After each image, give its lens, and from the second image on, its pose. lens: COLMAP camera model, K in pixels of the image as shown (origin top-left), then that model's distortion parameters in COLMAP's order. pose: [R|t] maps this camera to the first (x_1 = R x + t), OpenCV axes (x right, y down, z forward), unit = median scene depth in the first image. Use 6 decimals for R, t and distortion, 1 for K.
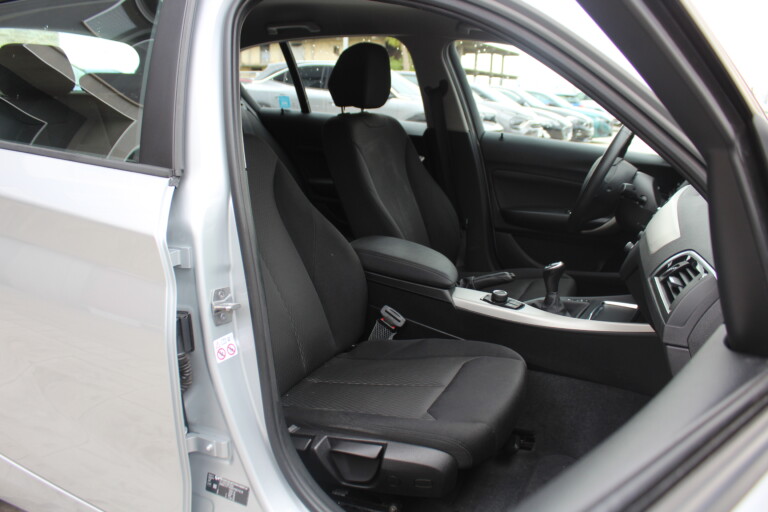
lens RADIAL K [[644.7, 0, 384.0], [0, 644.7, 256.0], [0, 0, 1]] dist [-0.169617, 0.129317]
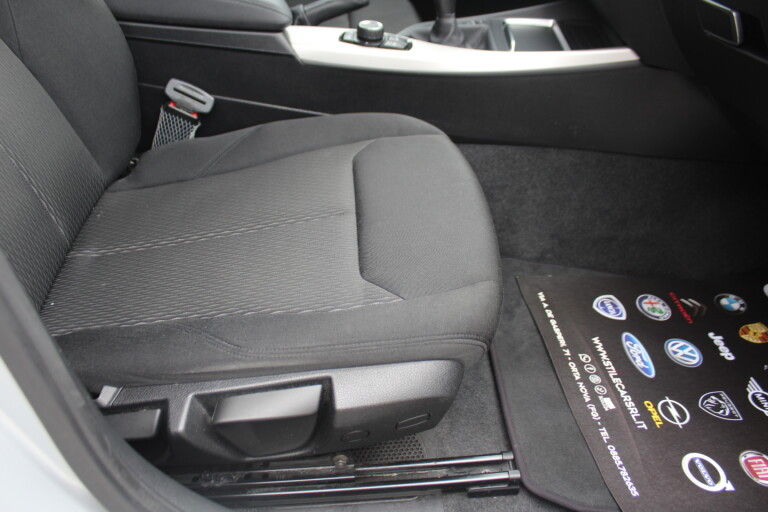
lens RADIAL K [[644.7, 0, 384.0], [0, 644.7, 256.0], [0, 0, 1]] dist [-0.169617, 0.129317]
pose [[0.884495, -0.271455, 0.379449, -0.085954], [0.102582, 0.906558, 0.409425, 0.013430], [-0.455133, -0.323210, 0.829692, 0.443544]]
